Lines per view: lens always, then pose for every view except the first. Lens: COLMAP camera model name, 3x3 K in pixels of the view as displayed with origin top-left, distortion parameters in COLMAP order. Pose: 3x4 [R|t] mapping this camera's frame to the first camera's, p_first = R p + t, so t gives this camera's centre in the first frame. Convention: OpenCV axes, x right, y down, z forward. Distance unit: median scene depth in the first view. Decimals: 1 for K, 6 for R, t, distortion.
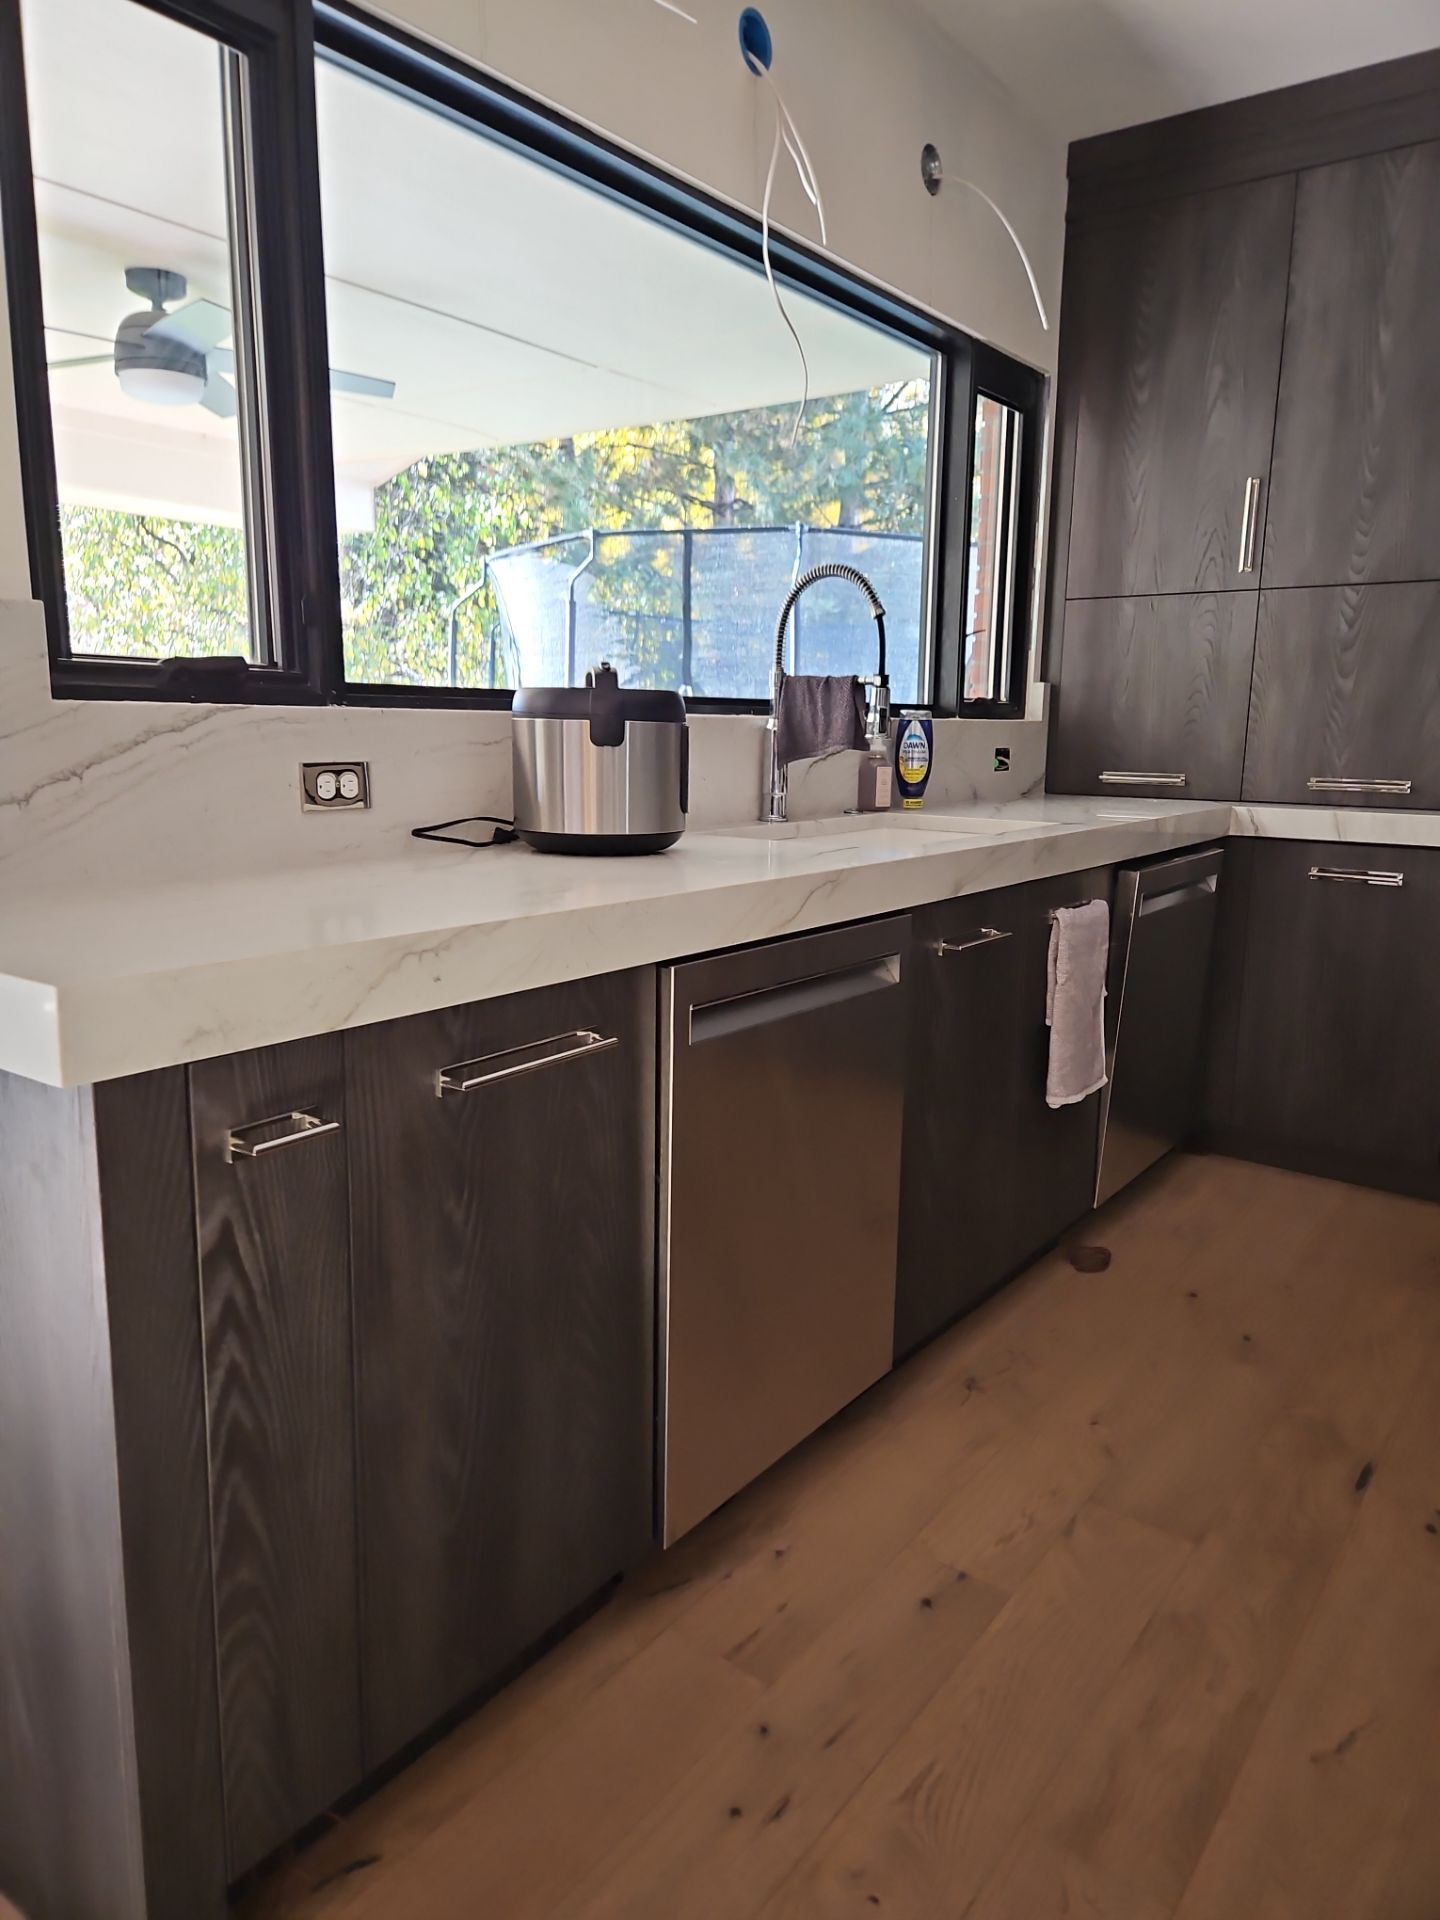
lens RADIAL K [[1277.7, 0, 731.8], [0, 1277.7, 940.8], [0, 0, 1]] dist [0.076596, -0.068098]
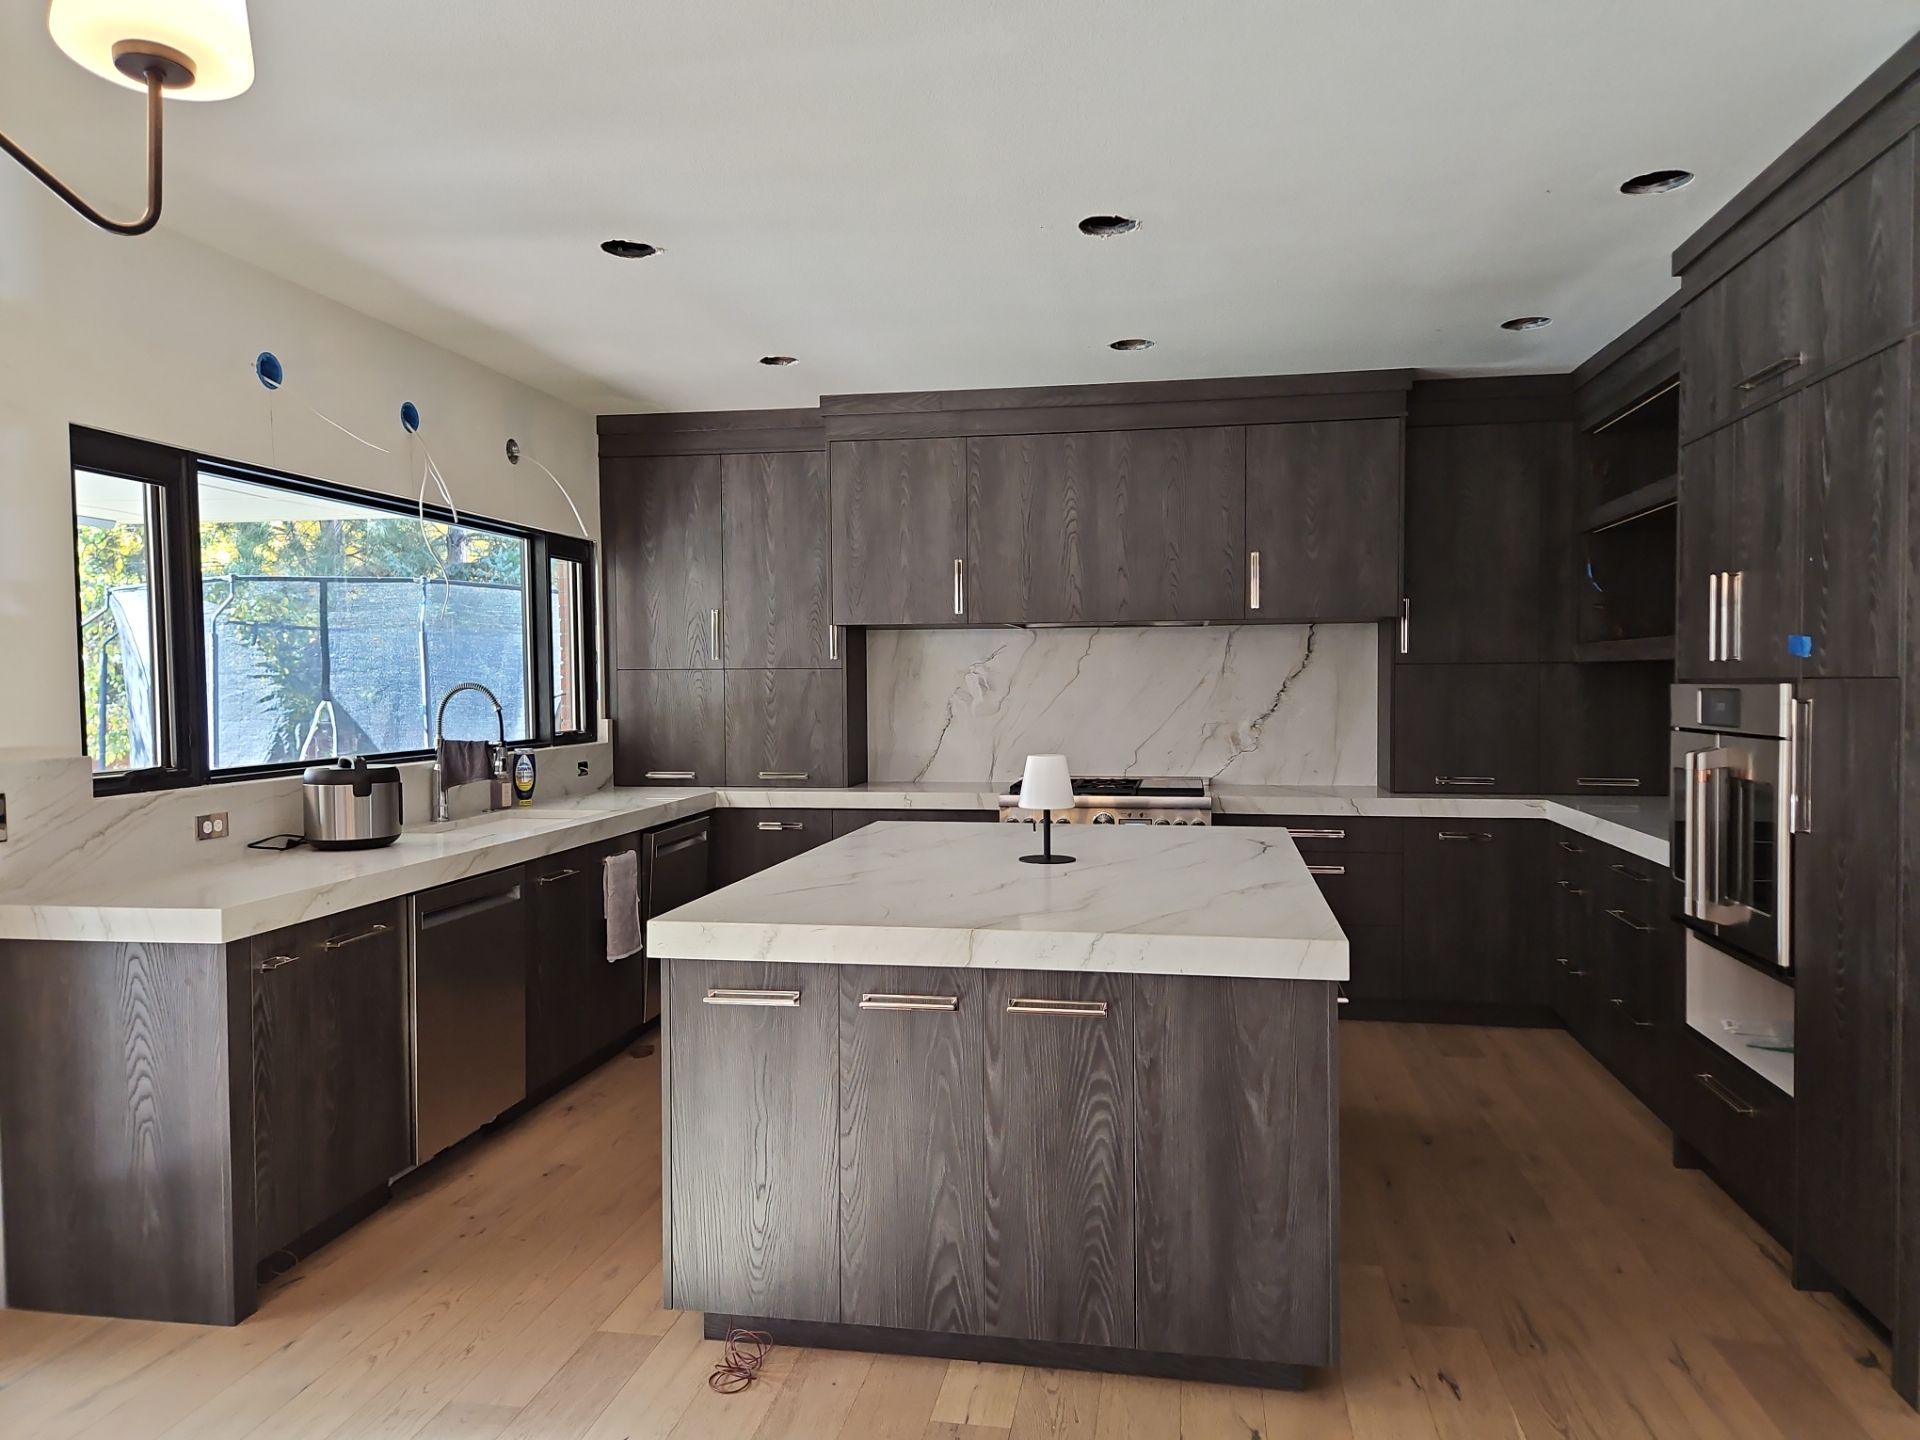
lens RADIAL K [[1277.7, 0, 971.7], [0, 1277.7, 720.3], [0, 0, 1]] dist [0.076596, -0.068098]
pose [[0.892806, -0.036910, 0.448926, -0.107173], [0.097599, 0.988813, -0.112802, 0.040504], [-0.439740, 0.144525, 0.886421, -0.907967]]
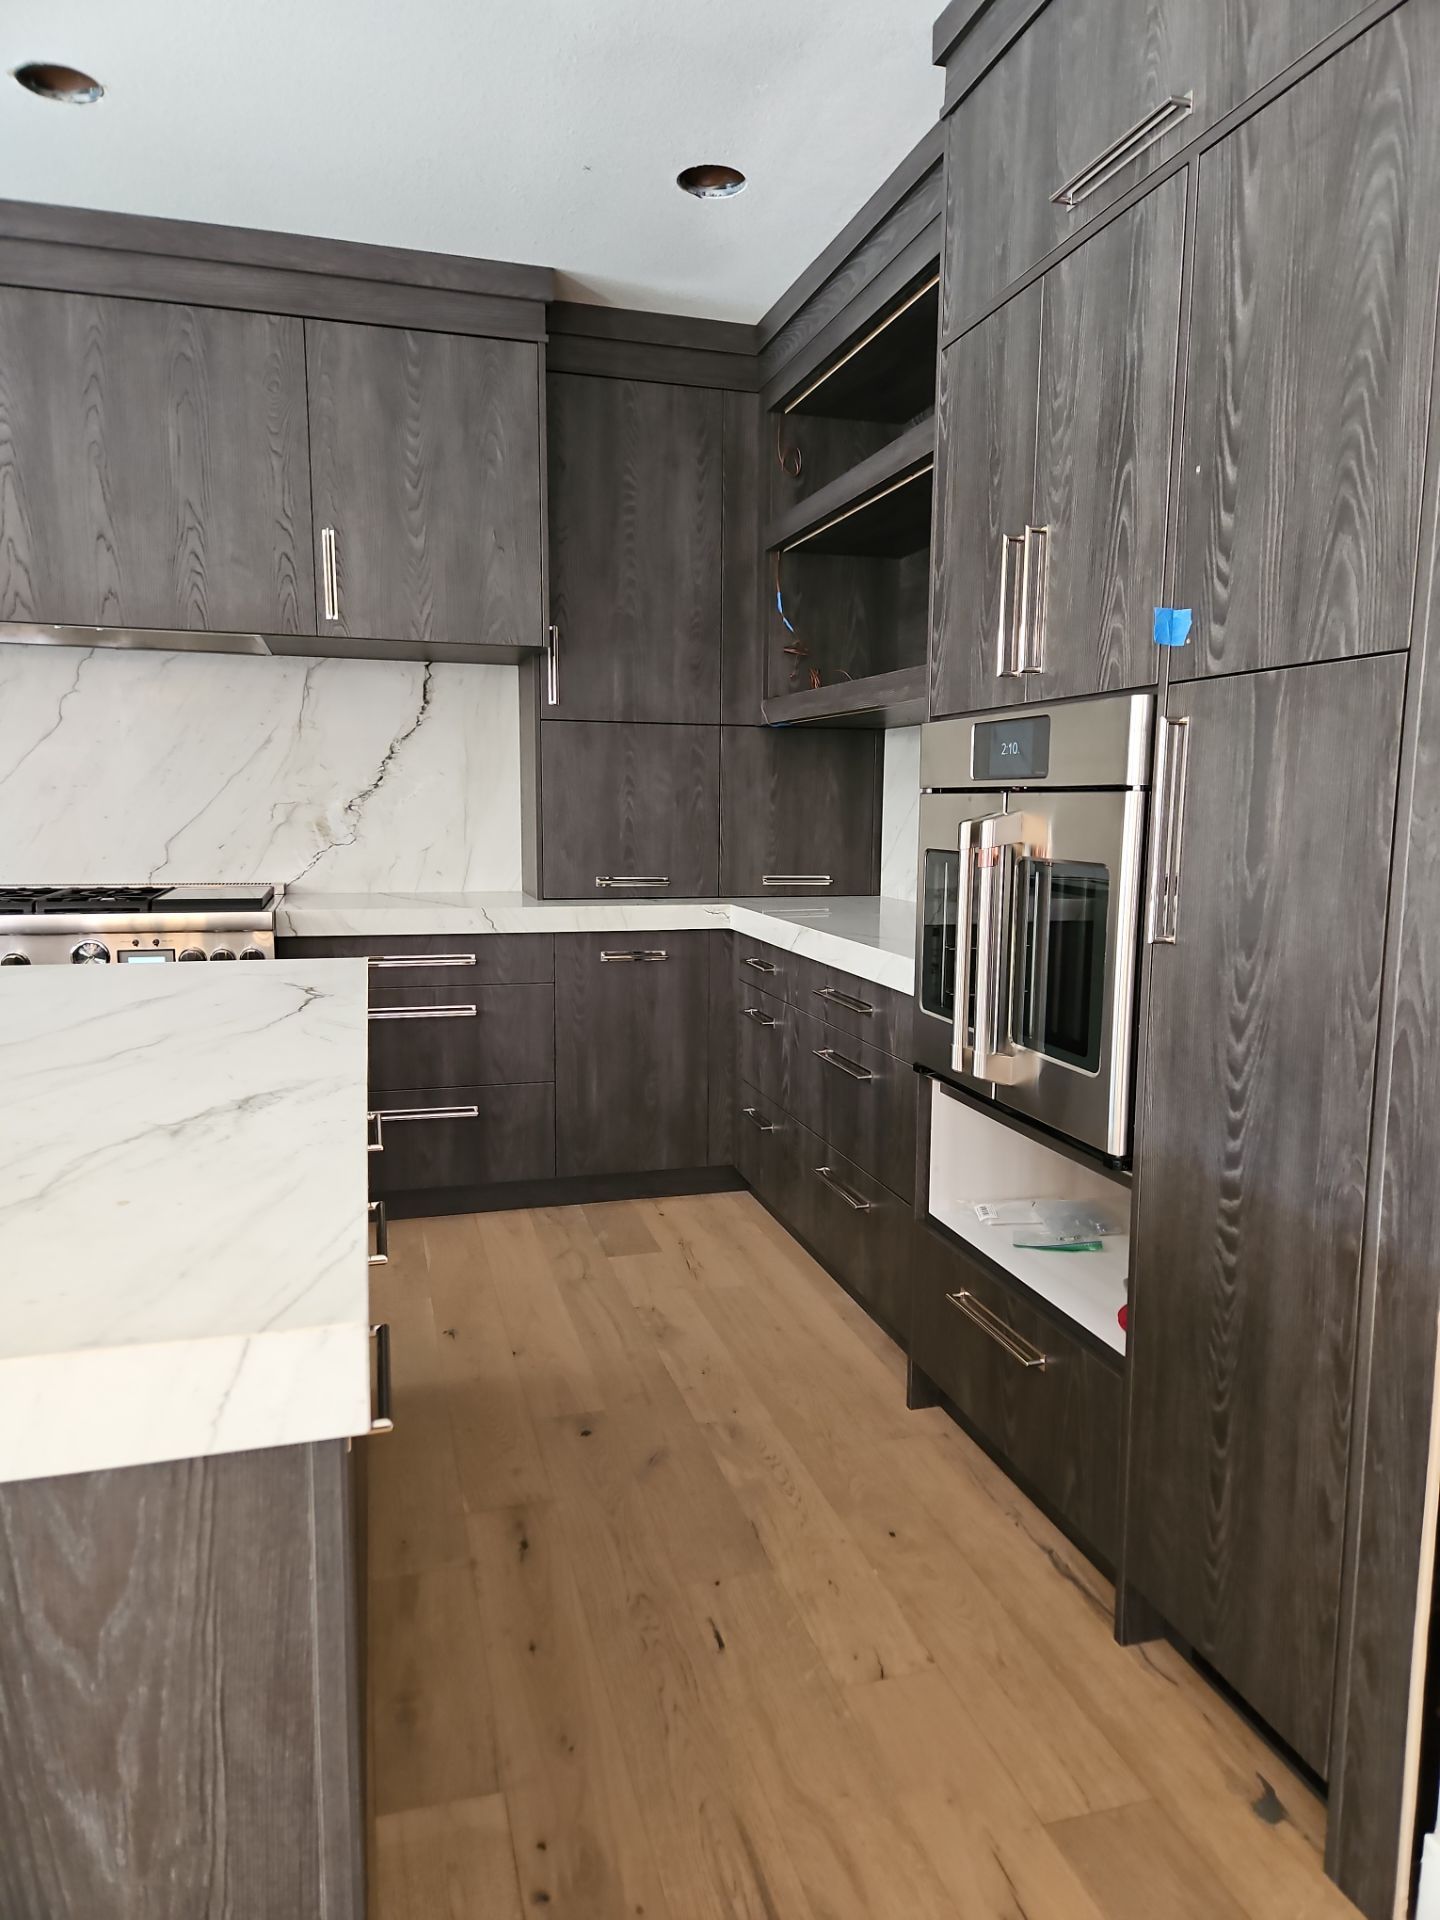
lens RADIAL K [[1279.7, 0, 726.3], [0, 1279.7, 969.6], [0, 0, 1]] dist [0.075294, -0.065316]
pose [[0.609450, -0.119058, 0.783834, 0.368185], [0.135940, 0.989711, 0.044633, 0.032377], [-0.781083, 0.079353, 0.619364, -0.447612]]
